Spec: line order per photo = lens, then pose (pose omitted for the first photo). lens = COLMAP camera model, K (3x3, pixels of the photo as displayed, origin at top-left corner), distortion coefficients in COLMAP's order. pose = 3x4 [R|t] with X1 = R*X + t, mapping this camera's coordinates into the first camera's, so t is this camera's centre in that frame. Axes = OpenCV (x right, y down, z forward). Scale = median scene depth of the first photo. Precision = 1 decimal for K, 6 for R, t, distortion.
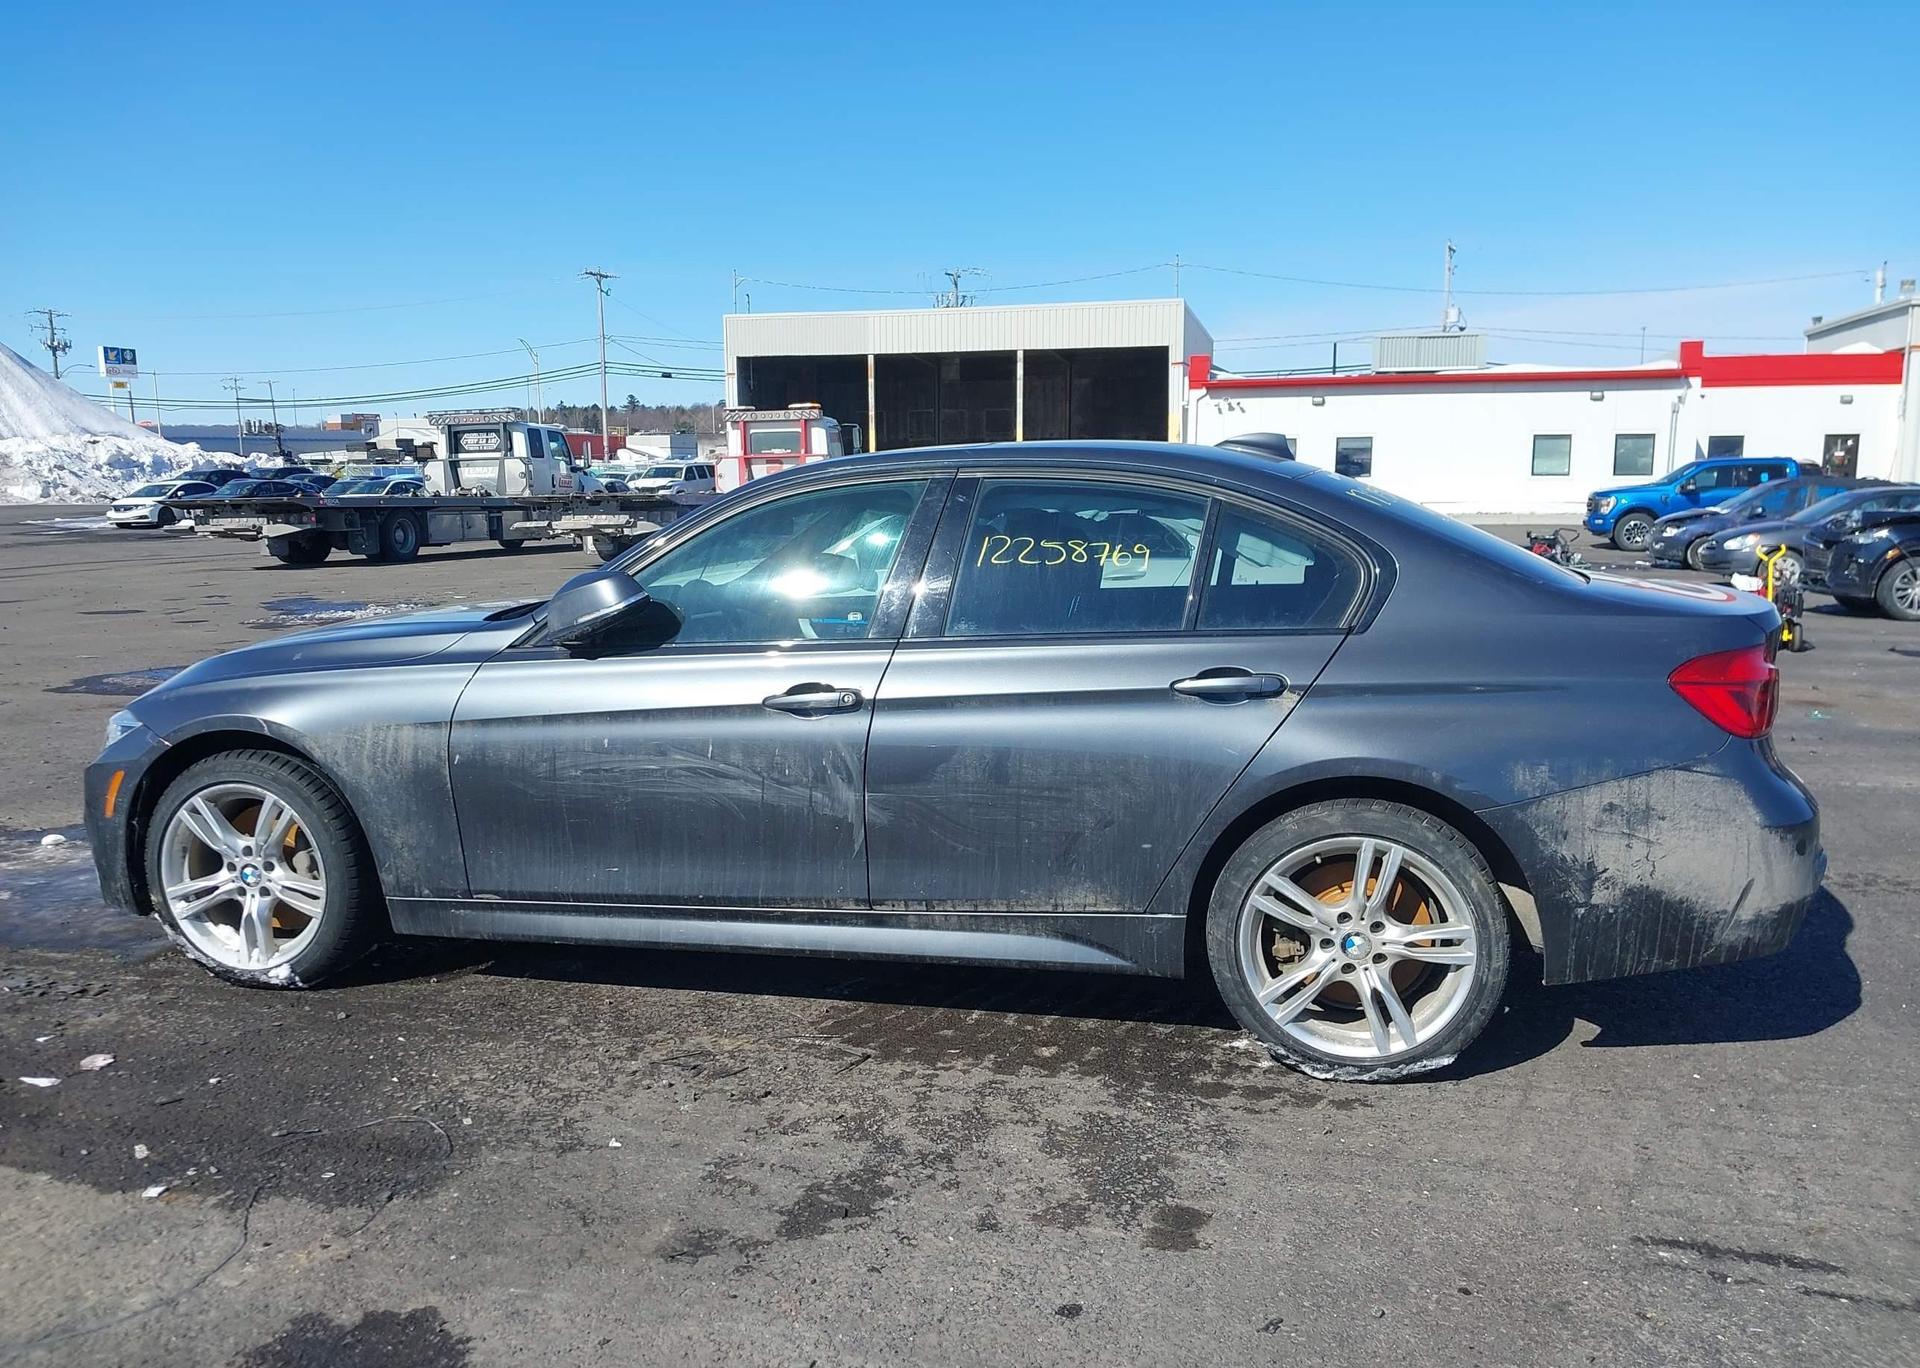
lens RADIAL K [[1609.5, 0, 967.6], [0, 1609.5, 660.1], [0, 0, 1]] dist [0.023004, -0.017444]
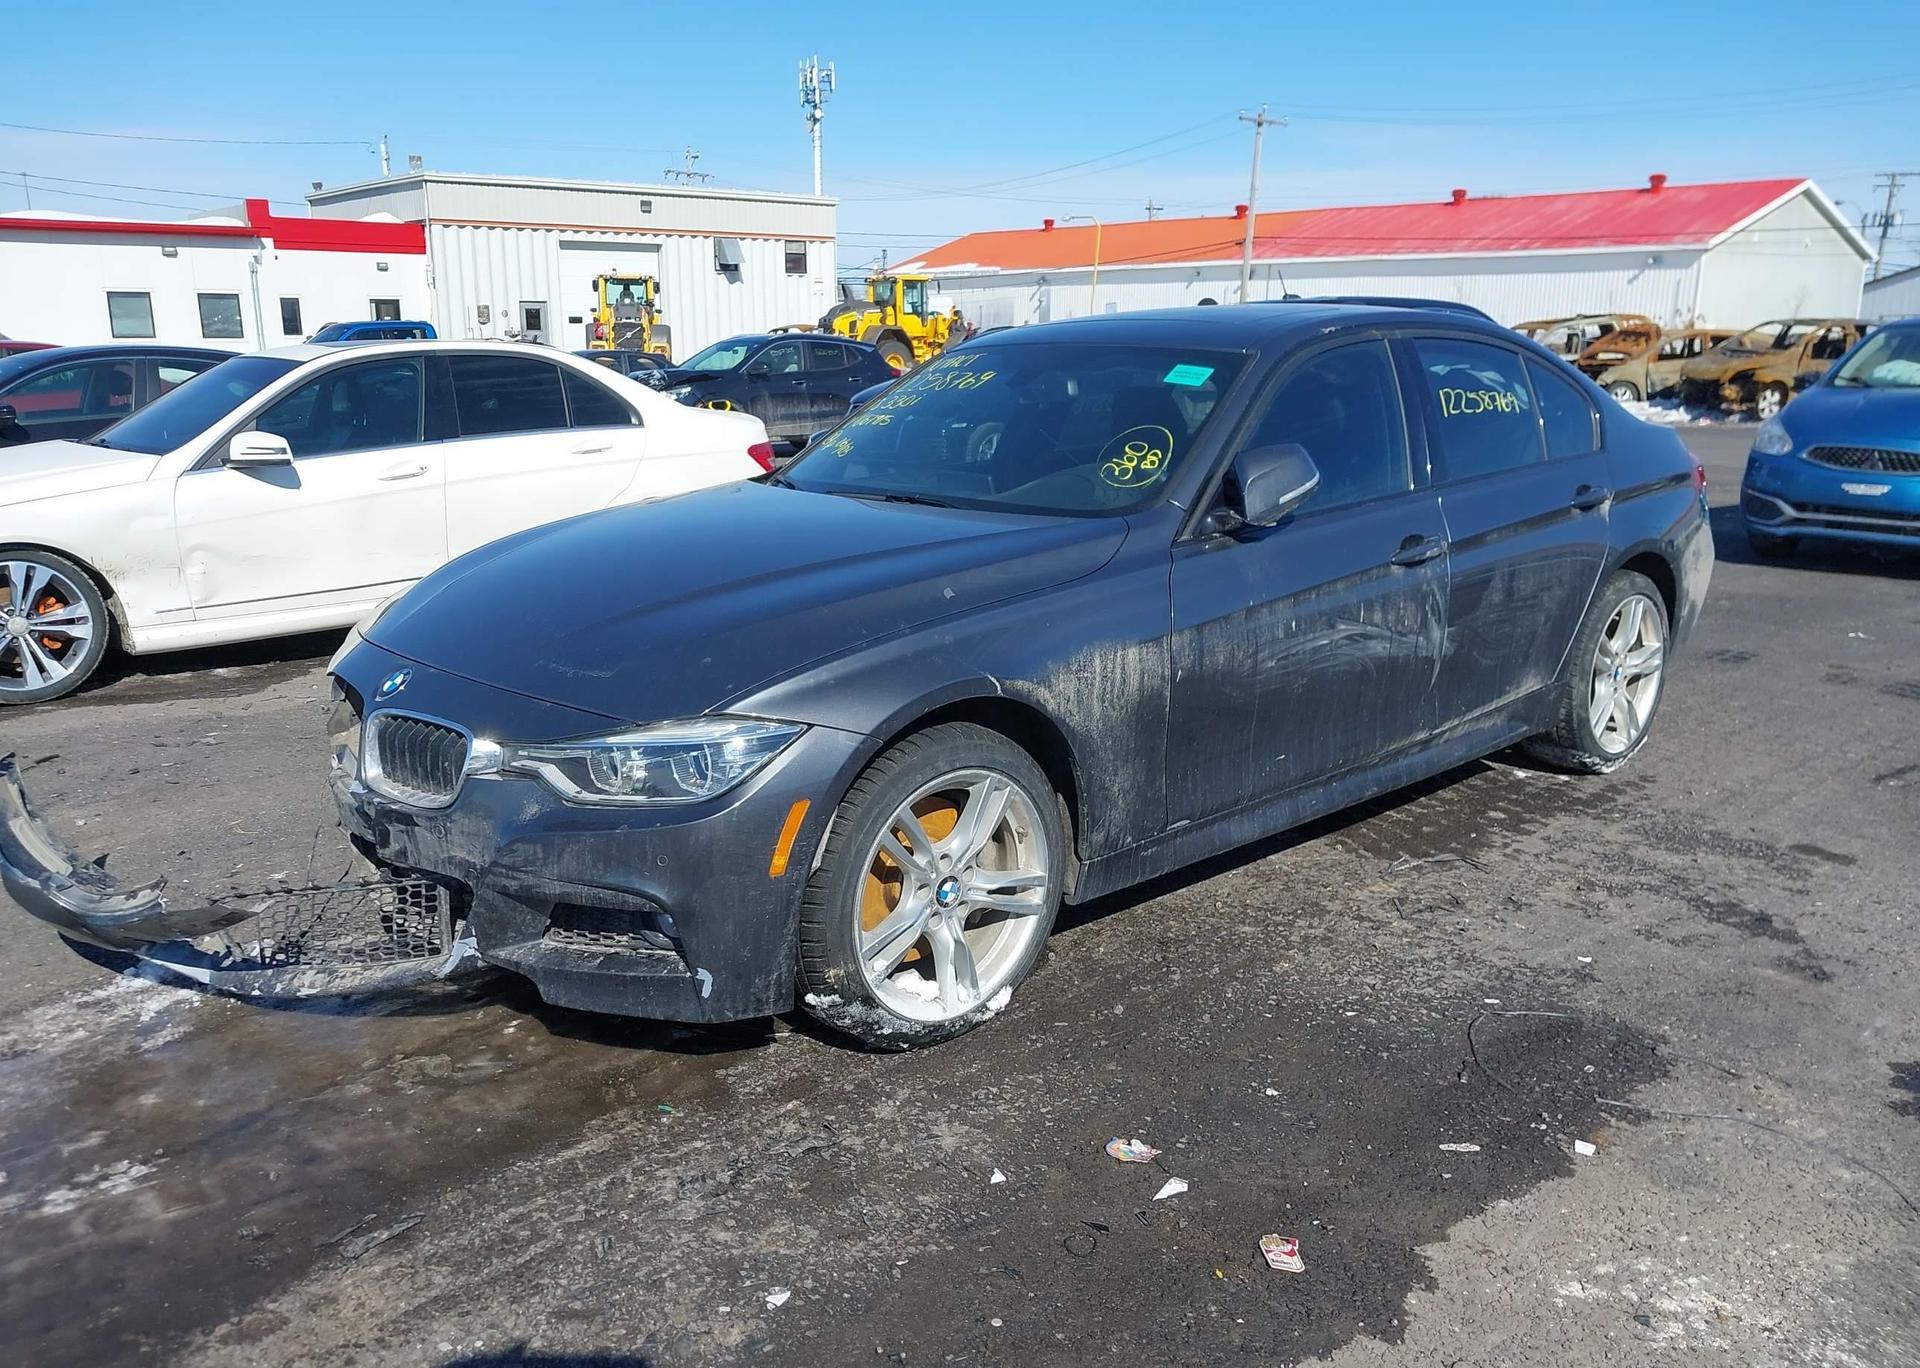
lens RADIAL K [[1609.5, 0, 967.6], [0, 1609.5, 660.1], [0, 0, 1]] dist [0.023004, -0.017444]
pose [[0.534108, -0.166212, 0.828916, -1.144537], [0.096729, 0.986059, 0.135394, -0.078107], [-0.839864, 0.007865, 0.542739, 0.657956]]
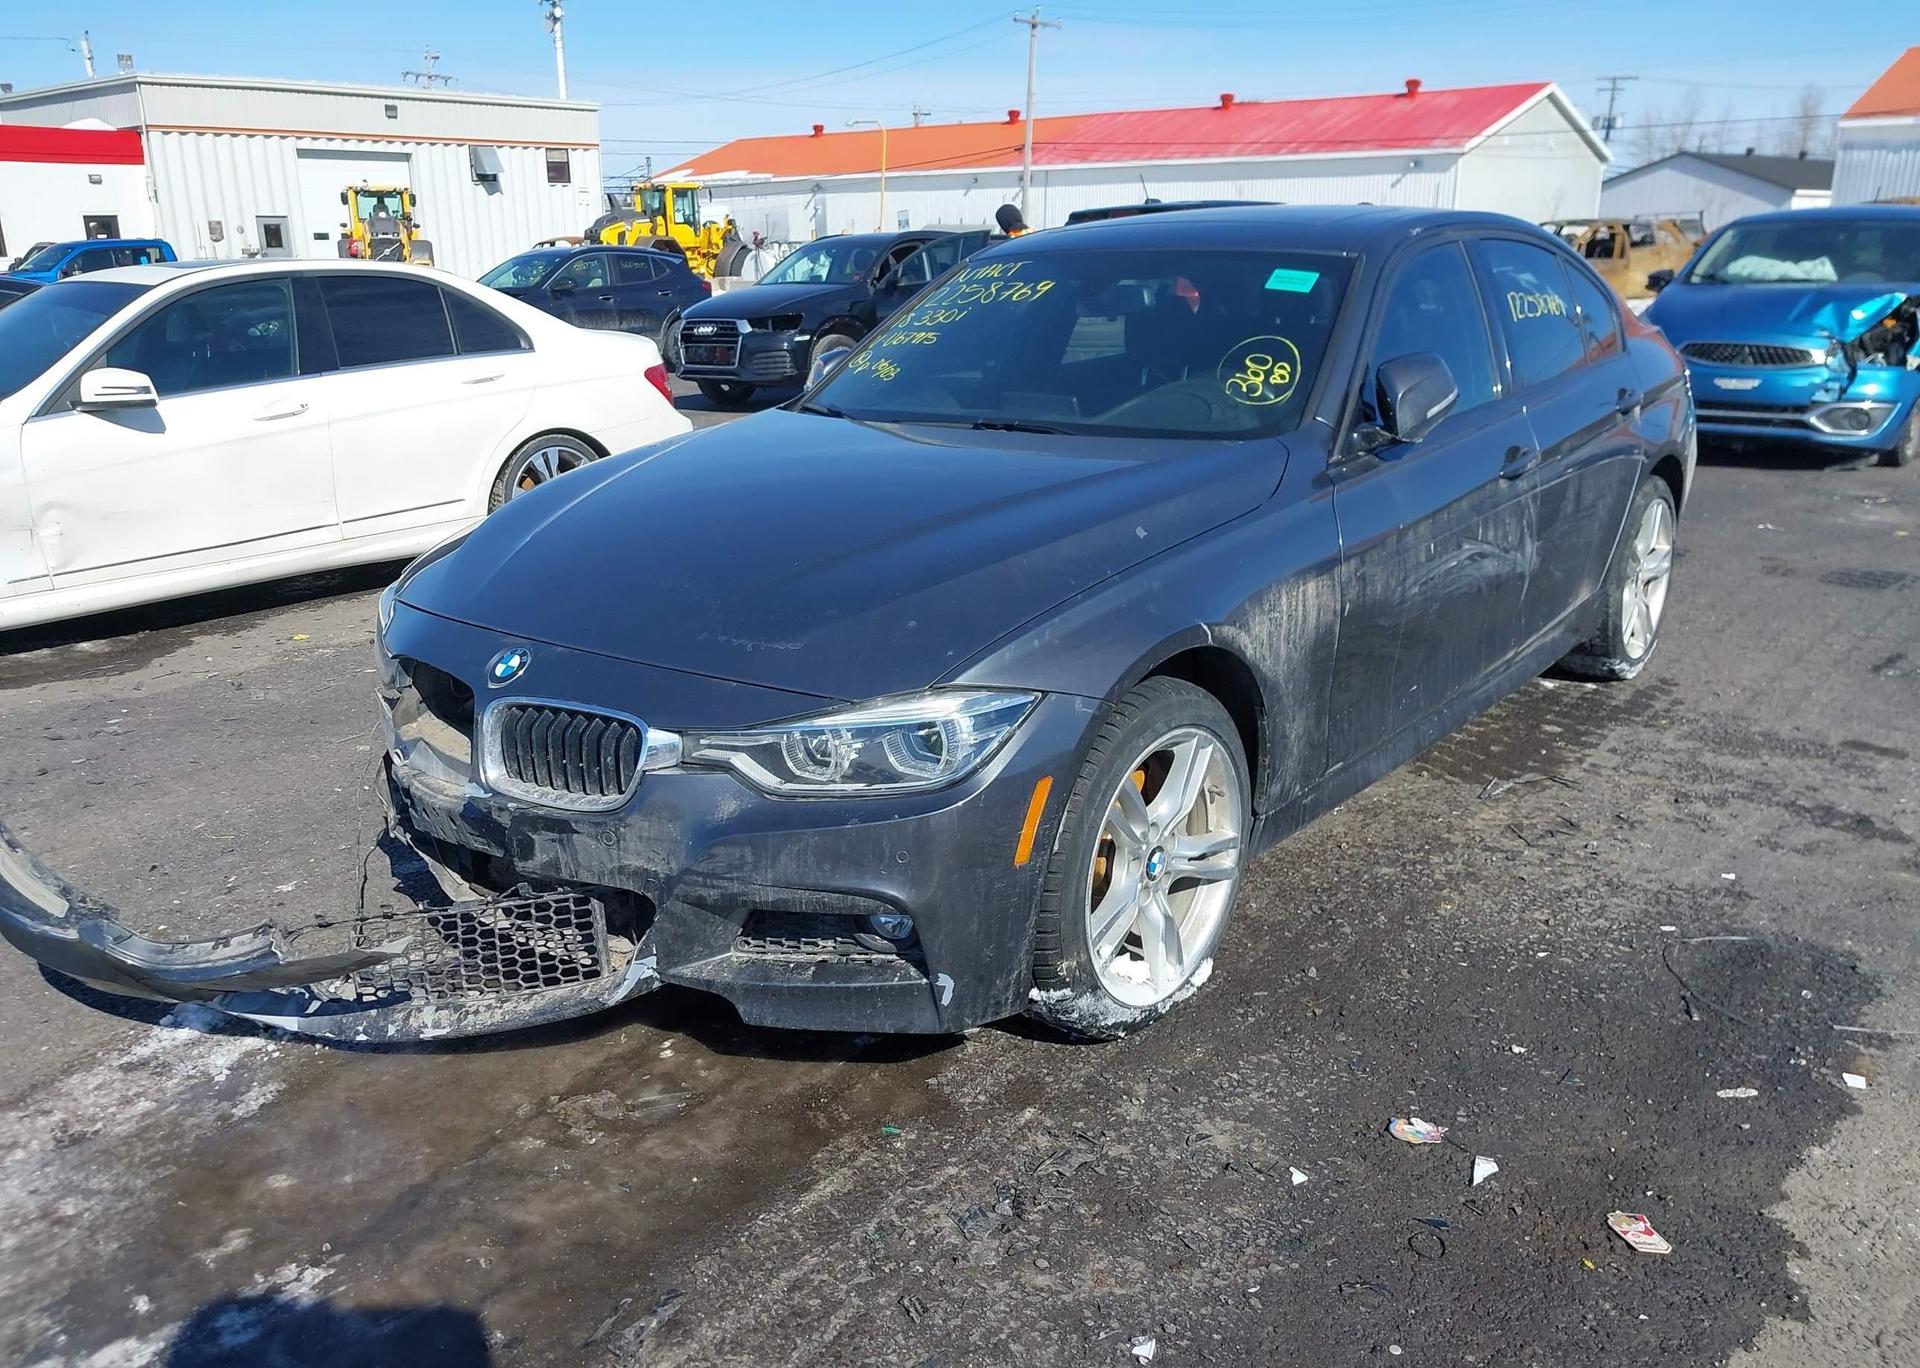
lens RADIAL K [[1609.5, 0, 967.6], [0, 1609.5, 660.1], [0, 0, 1]] dist [0.023004, -0.017444]
pose [[0.391373, -0.234505, 0.889851, -1.164701], [0.119750, 0.971741, 0.203418, -0.104410], [-0.912407, 0.026947, 0.408395, 0.888613]]
